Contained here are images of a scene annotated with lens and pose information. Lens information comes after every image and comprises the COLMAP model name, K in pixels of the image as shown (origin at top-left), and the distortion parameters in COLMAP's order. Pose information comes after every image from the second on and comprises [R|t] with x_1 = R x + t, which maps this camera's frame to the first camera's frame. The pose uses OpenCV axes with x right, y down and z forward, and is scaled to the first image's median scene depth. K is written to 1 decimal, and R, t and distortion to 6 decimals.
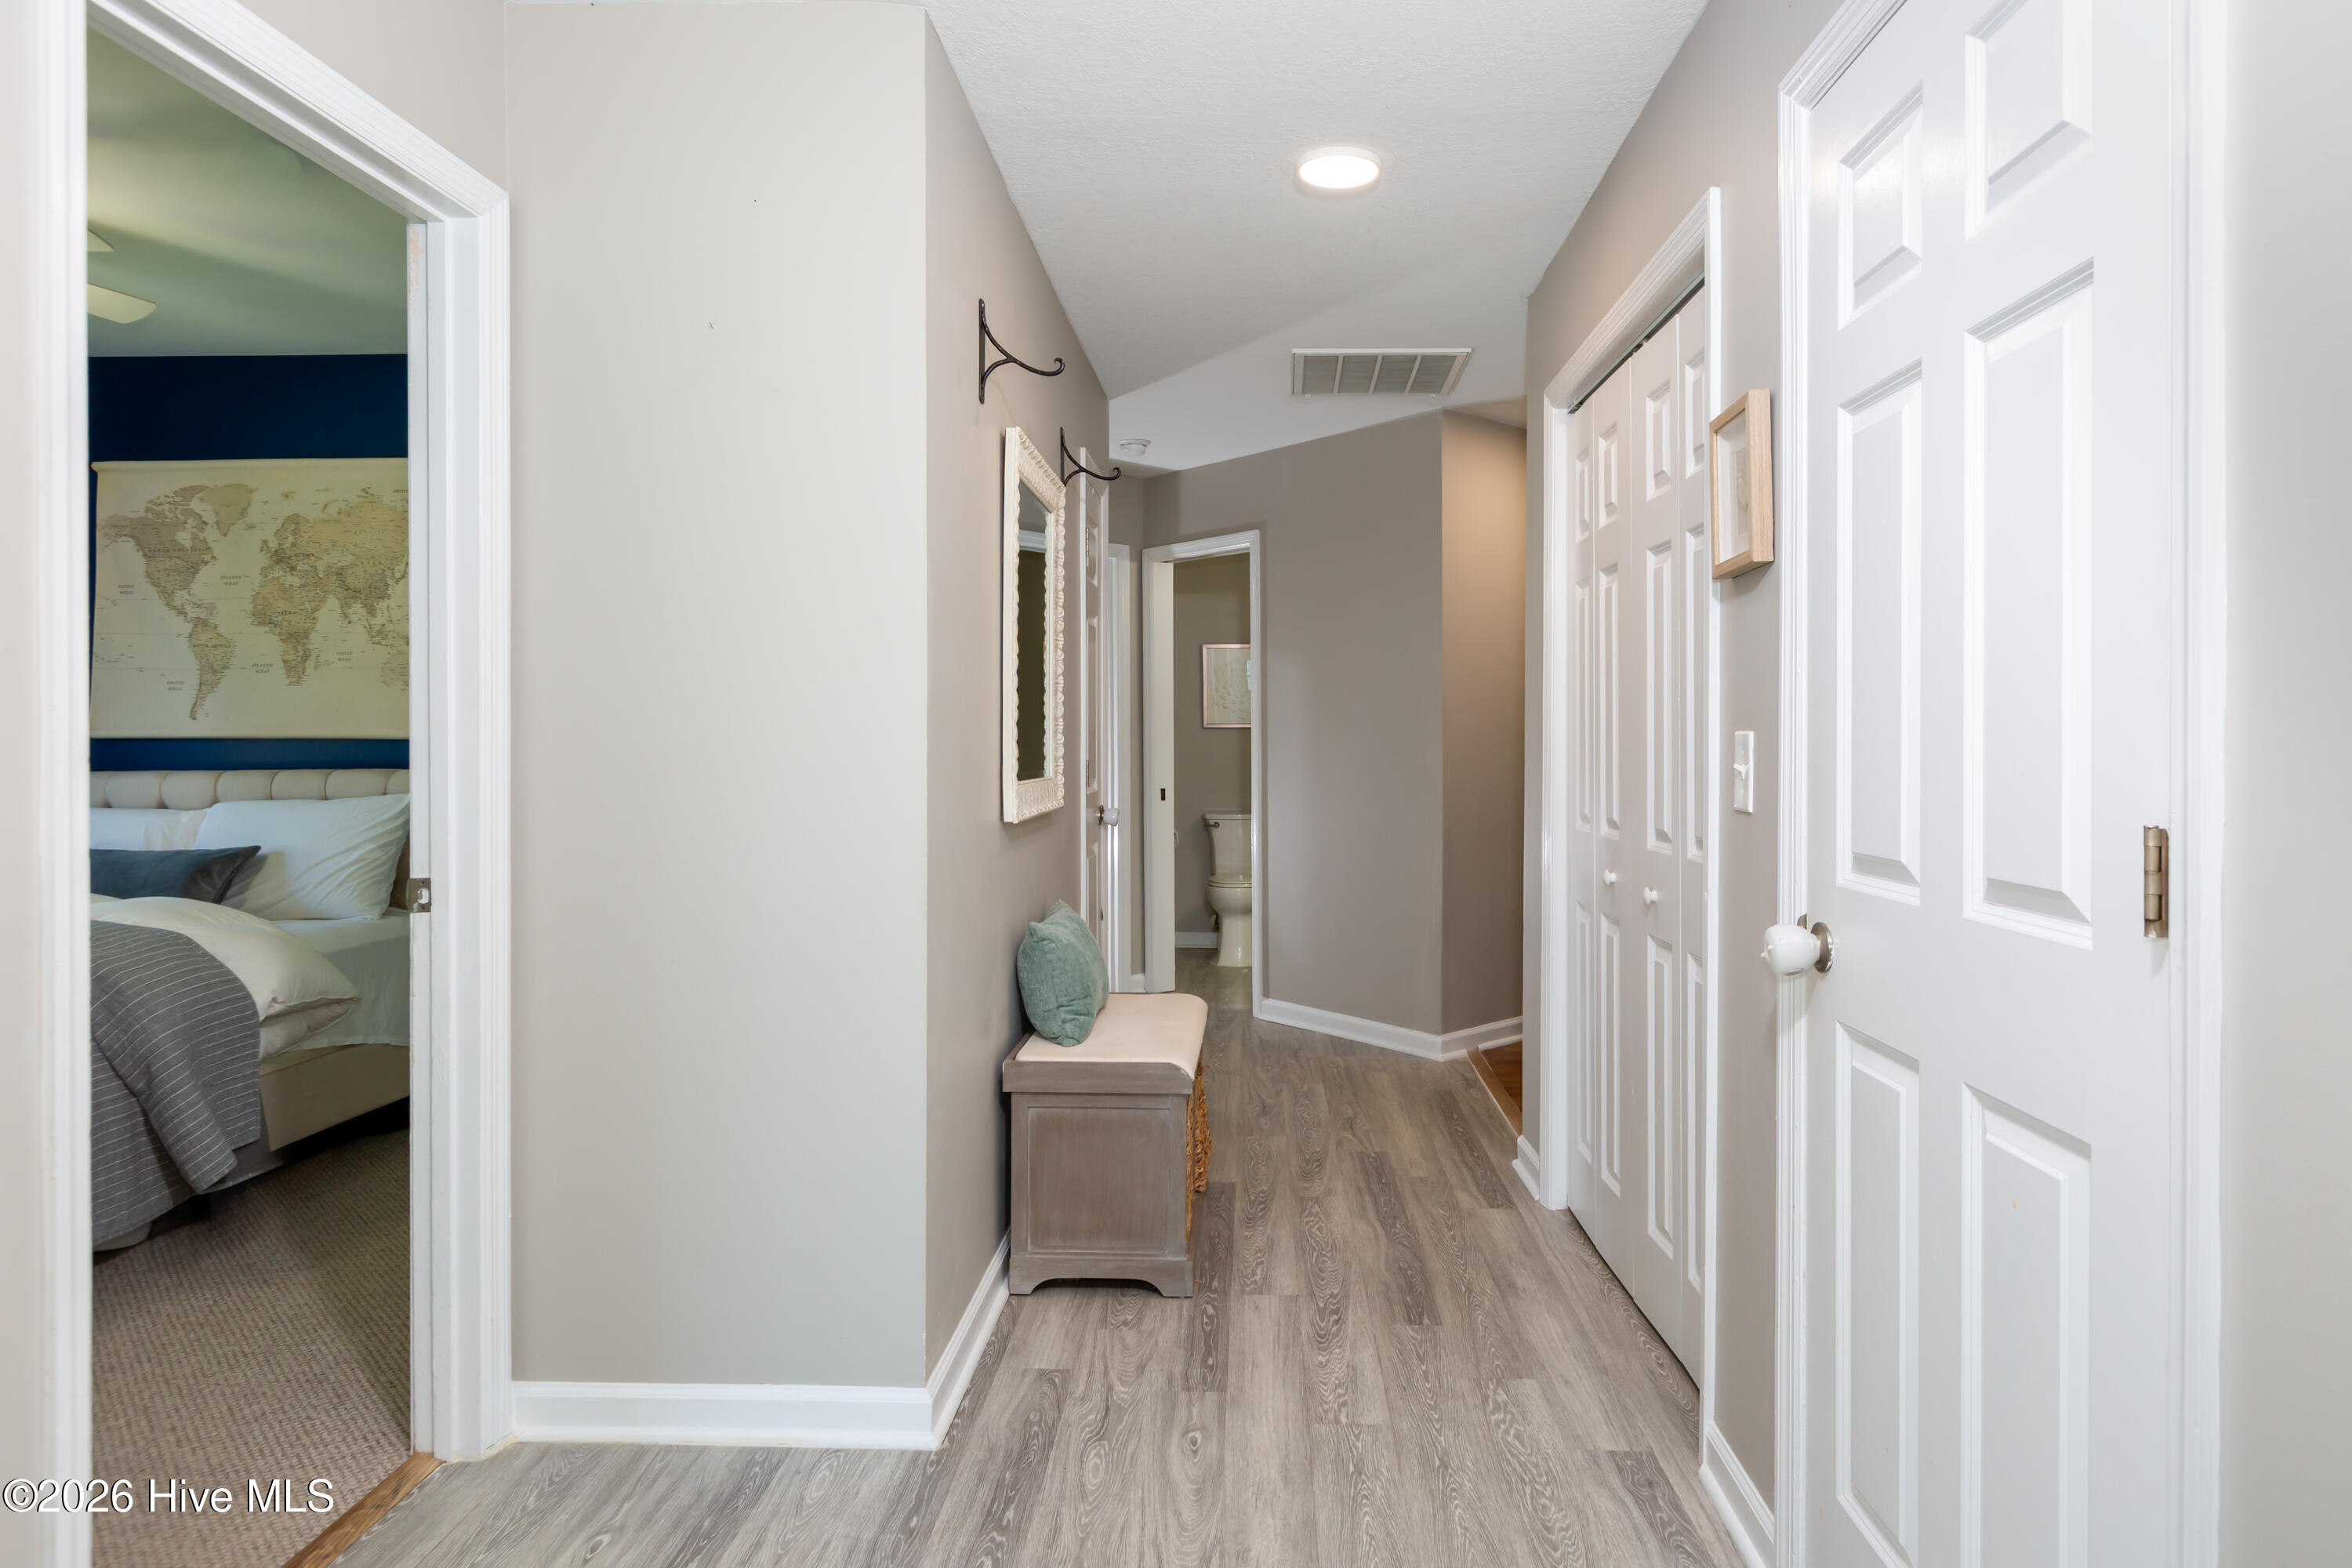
lens RADIAL K [[1401.2, 0, 1218.0], [0, 1401.2, 756.8], [0, 0, 1]] dist [-0.004911, -0.002782]
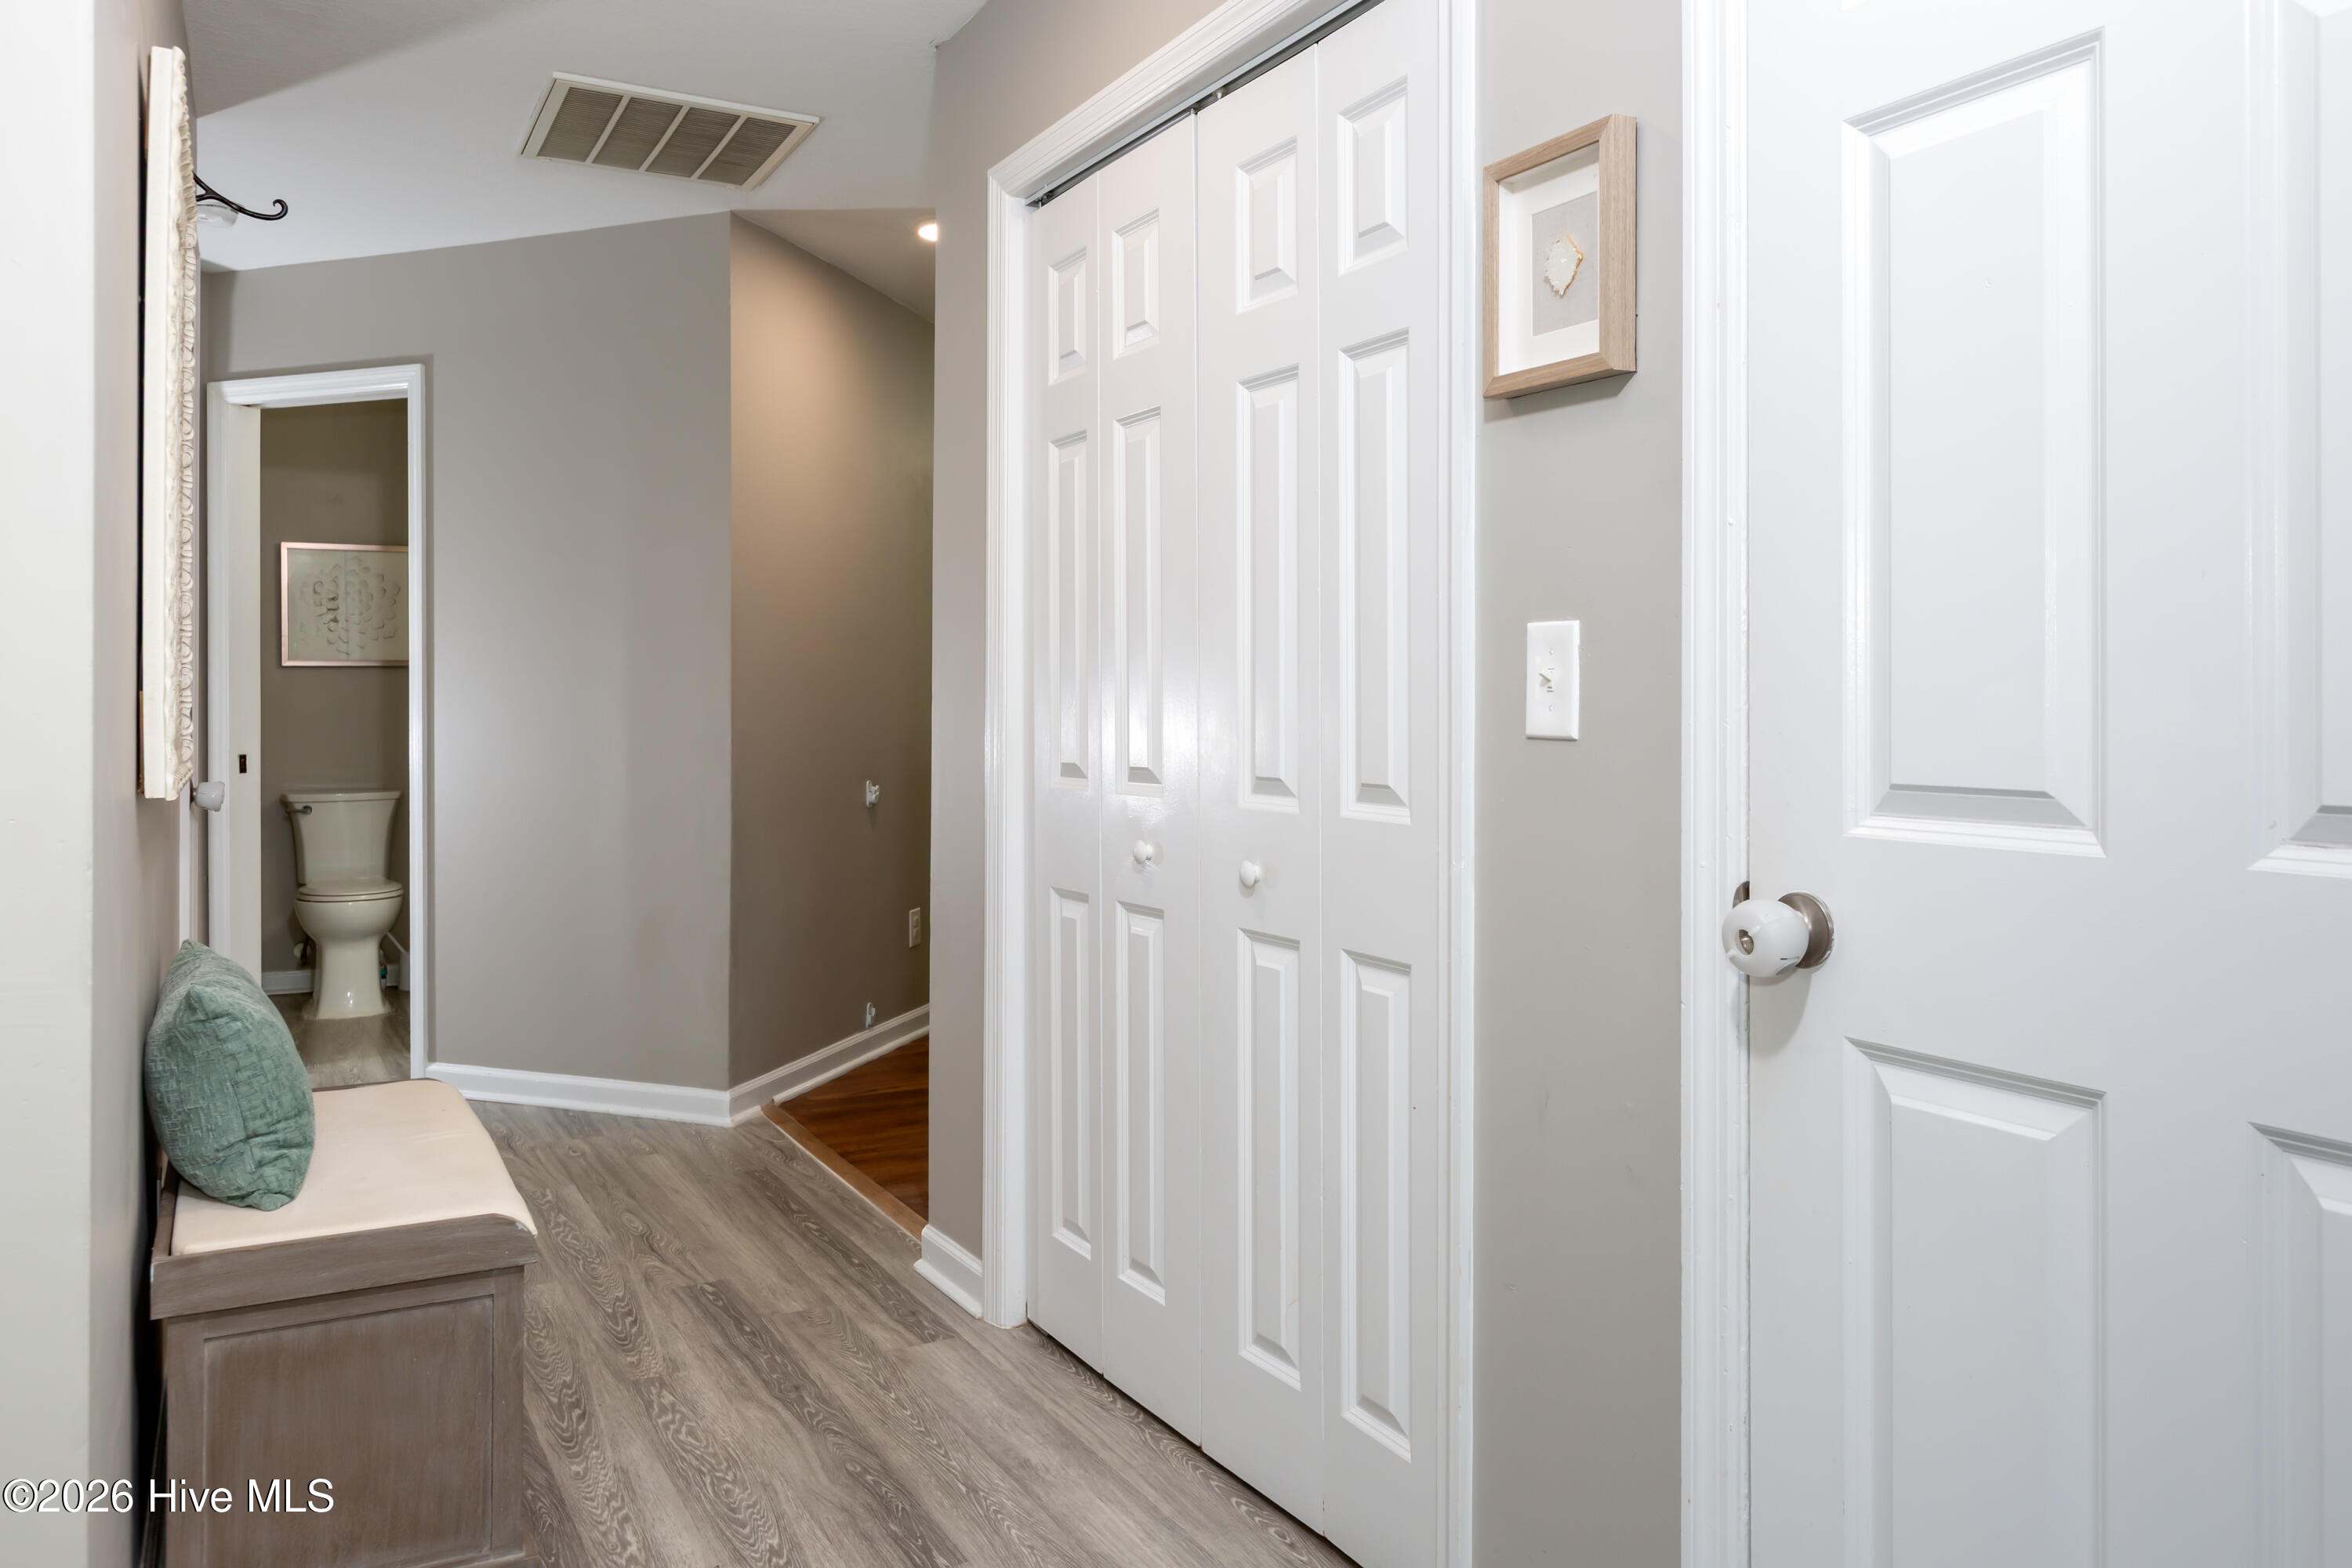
lens RADIAL K [[1675.1, 0, 1193.4], [0, 1675.1, 701.0], [0, 0, 1]] dist [-0.008049, 0.002062]
pose [[0.860277, 0.000312, 0.509827, -0.136753], [0.005377, 0.999939, -0.009685, 0.019782], [-0.509799, 0.011073, 0.860222, 0.276672]]
